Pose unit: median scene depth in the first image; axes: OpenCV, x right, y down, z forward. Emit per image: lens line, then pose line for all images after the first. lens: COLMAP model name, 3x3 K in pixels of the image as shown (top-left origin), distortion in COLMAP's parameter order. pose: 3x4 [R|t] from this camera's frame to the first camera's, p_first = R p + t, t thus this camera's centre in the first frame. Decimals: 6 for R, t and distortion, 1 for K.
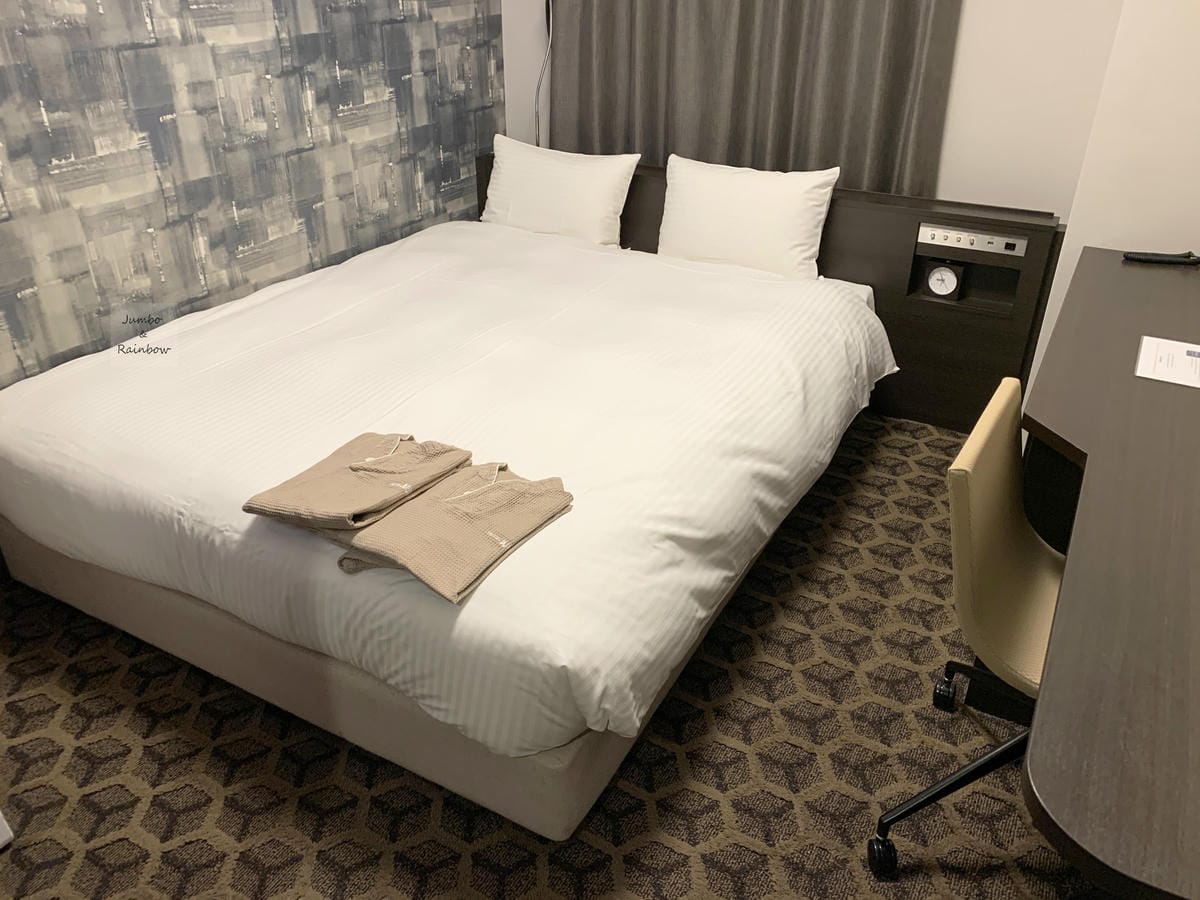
lens RADIAL K [[922.4, 0, 600.0], [0, 922.4, 450.0], [0, 0, 1]] dist [0.037035, 0.002617]
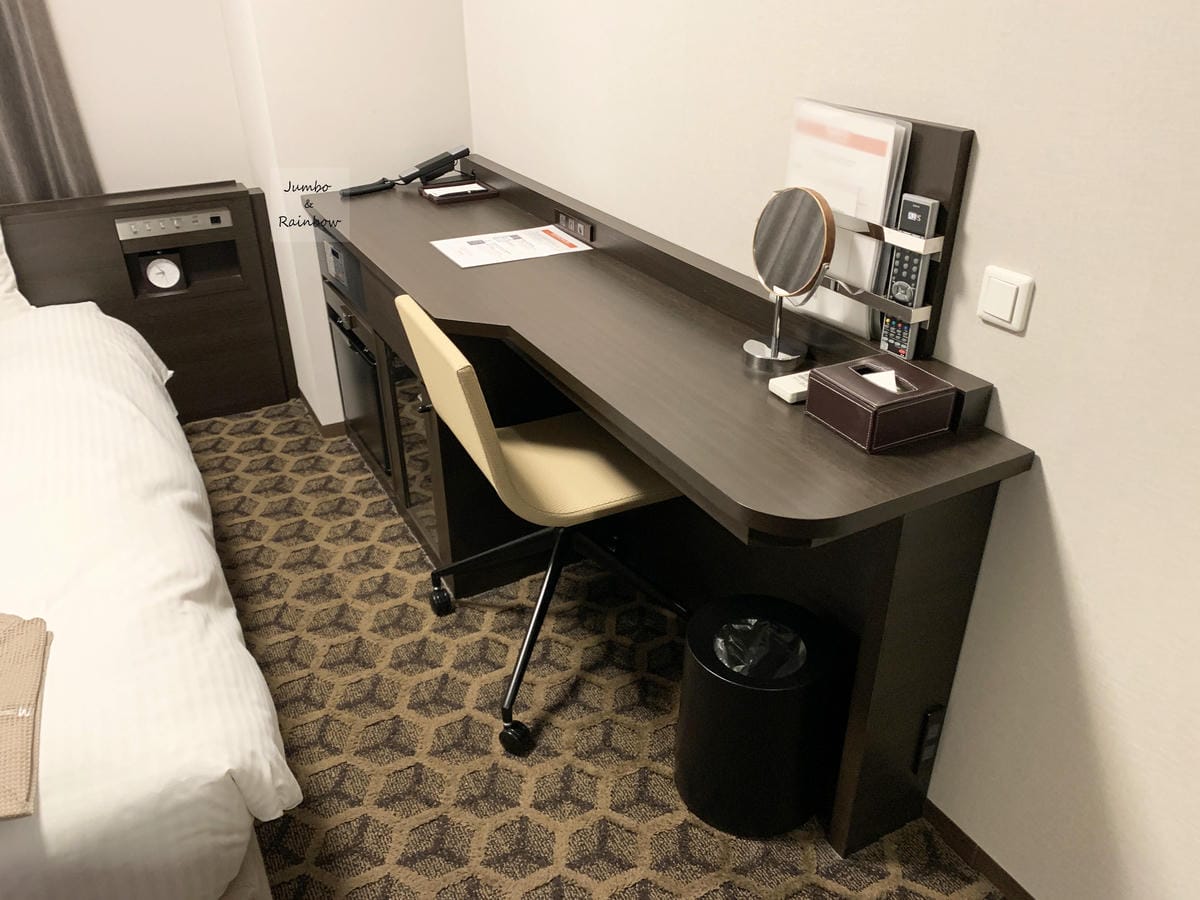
lens RADIAL K [[911.6, 0, 600.0], [0, 911.6, 450.0], [0, 0, 1]] dist [0.045898, -0.006827]
pose [[0.555526, -0.423203, 0.715744, -0.207153], [0.424436, 0.884525, 0.193573, -0.020654], [-0.715014, 0.196253, 0.670999, 0.114029]]
